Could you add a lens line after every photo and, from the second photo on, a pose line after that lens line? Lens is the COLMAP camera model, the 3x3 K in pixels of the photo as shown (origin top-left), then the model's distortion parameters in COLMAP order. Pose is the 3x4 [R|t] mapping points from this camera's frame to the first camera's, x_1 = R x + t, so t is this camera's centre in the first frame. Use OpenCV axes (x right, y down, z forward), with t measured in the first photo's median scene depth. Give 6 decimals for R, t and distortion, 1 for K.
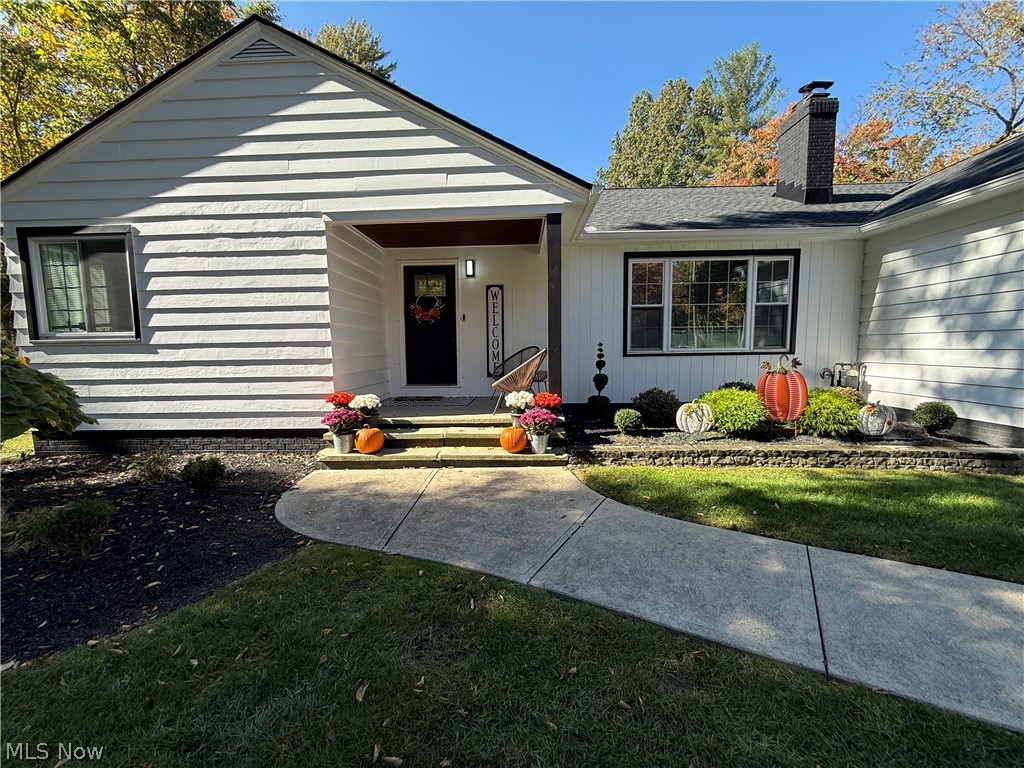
lens RADIAL K [[410.7, 0, 512.0], [0, 410.7, 384.0], [0, 0, 1]] dist [0.001453, -0.003288]
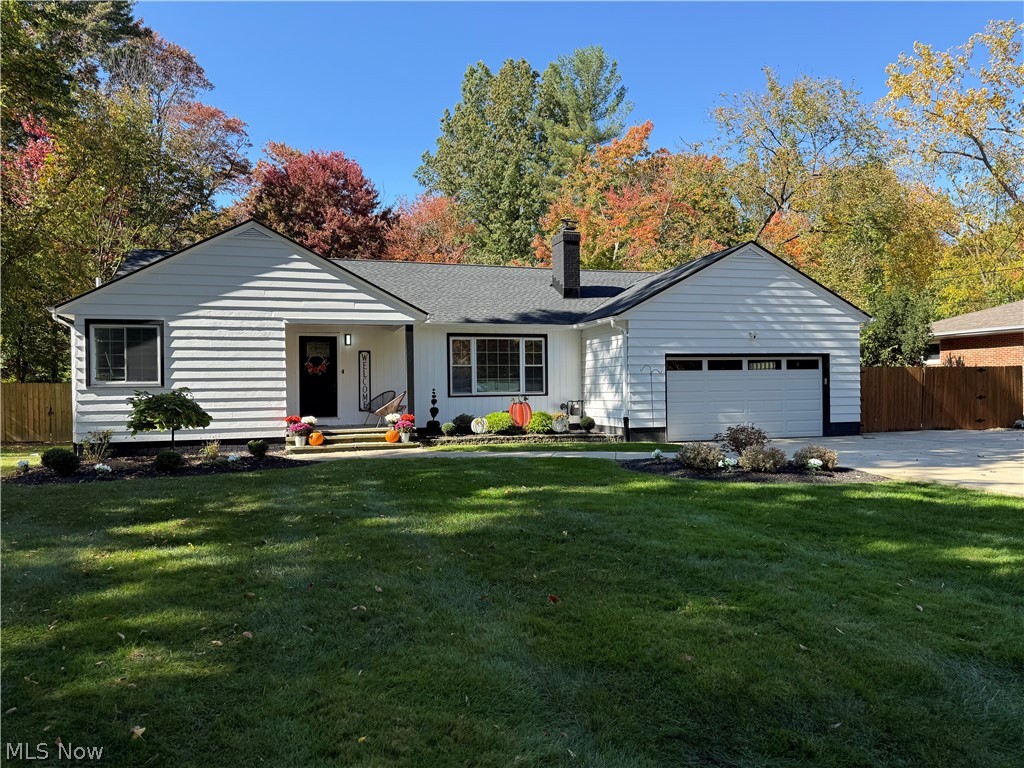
lens RADIAL K [[704.3, 0, 512.0], [0, 704.3, 384.0], [0, 0, 1]] dist [0.035174, -0.003445]
pose [[0.946921, 0.004253, 0.321437, -0.485101], [0.029728, 0.994469, -0.100732, 0.214845], [-0.320088, 0.104941, 0.941558, -2.166652]]
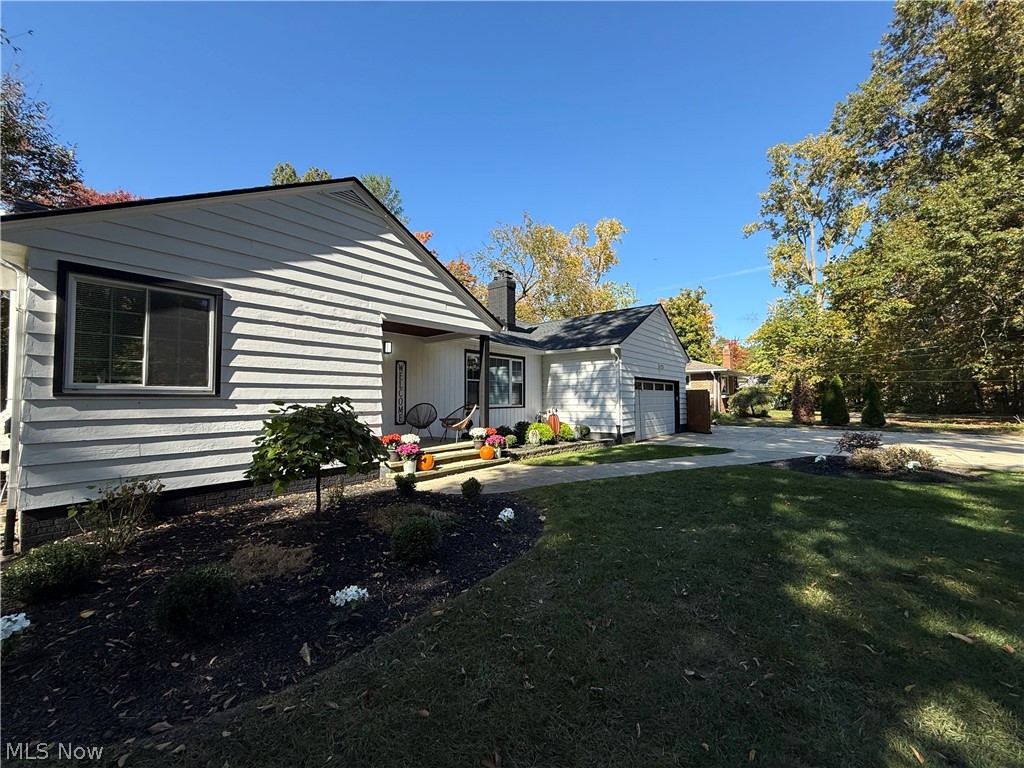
lens RADIAL K [[410.7, 0, 512.0], [0, 410.7, 384.0], [0, 0, 1]] dist [0.001453, -0.003288]
pose [[0.601557, 0.042813, 0.797682, -1.268758], [0.067904, 0.992208, -0.104462, 0.023487], [-0.795939, 0.117006, 0.593962, -0.209453]]
